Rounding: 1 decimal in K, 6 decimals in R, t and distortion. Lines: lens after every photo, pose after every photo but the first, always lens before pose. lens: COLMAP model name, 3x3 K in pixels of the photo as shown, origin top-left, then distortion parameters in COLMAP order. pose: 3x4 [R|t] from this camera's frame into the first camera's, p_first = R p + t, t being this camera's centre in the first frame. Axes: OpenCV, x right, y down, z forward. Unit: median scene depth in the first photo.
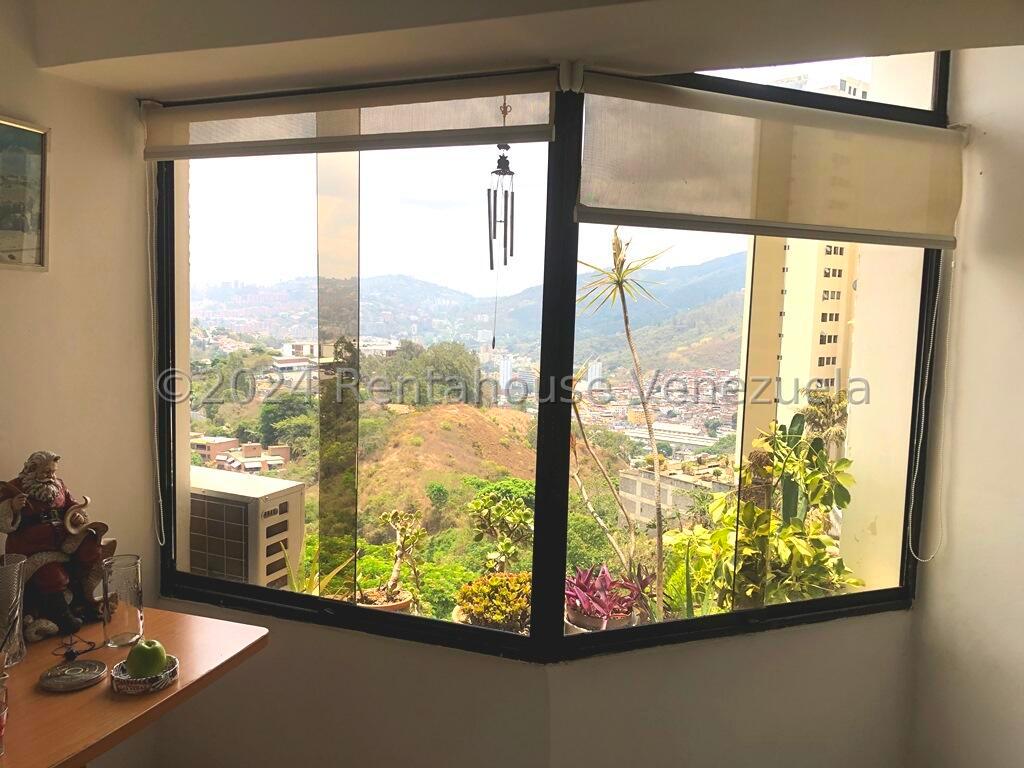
lens RADIAL K [[826.1, 0, 462.4], [0, 826.1, 356.6], [0, 0, 1]] dist [0.002327, 0.000083]
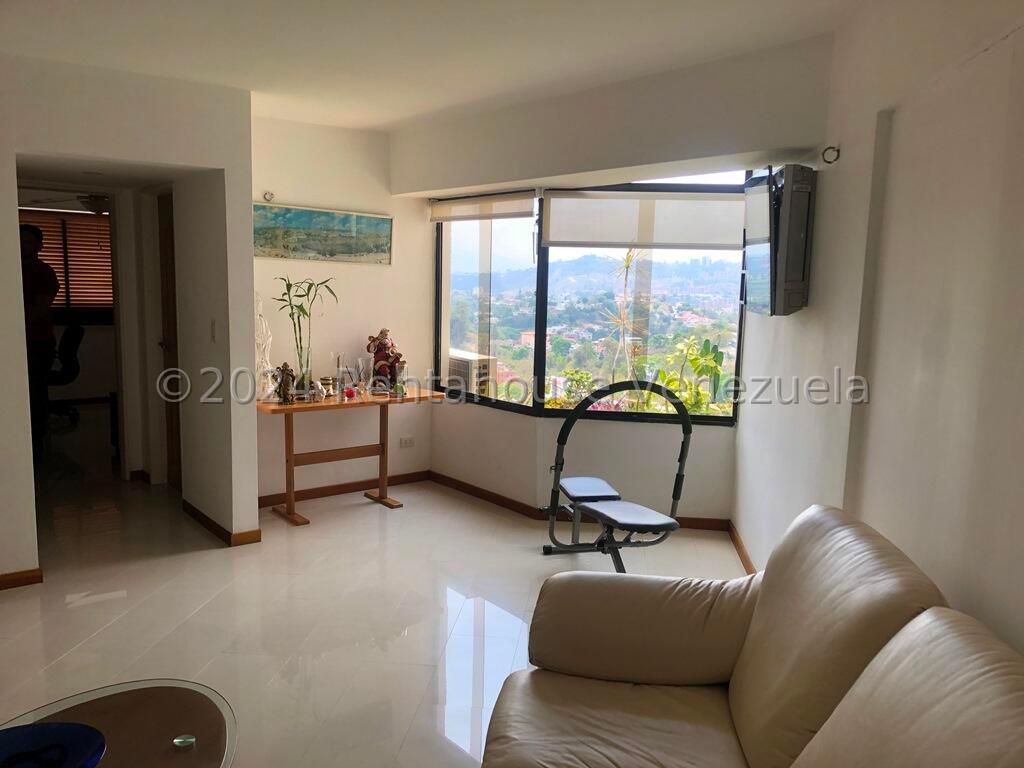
lens RADIAL K [[843.8, 0, 512.0], [0, 843.8, 384.0], [0, 0, 1]] dist [0.049929, -0.057120]
pose [[0.865534, 0.060528, -0.497180, 1.278773], [-0.040557, 0.997881, 0.050880, 0.129915], [0.499206, -0.023874, 0.866154, -1.274327]]
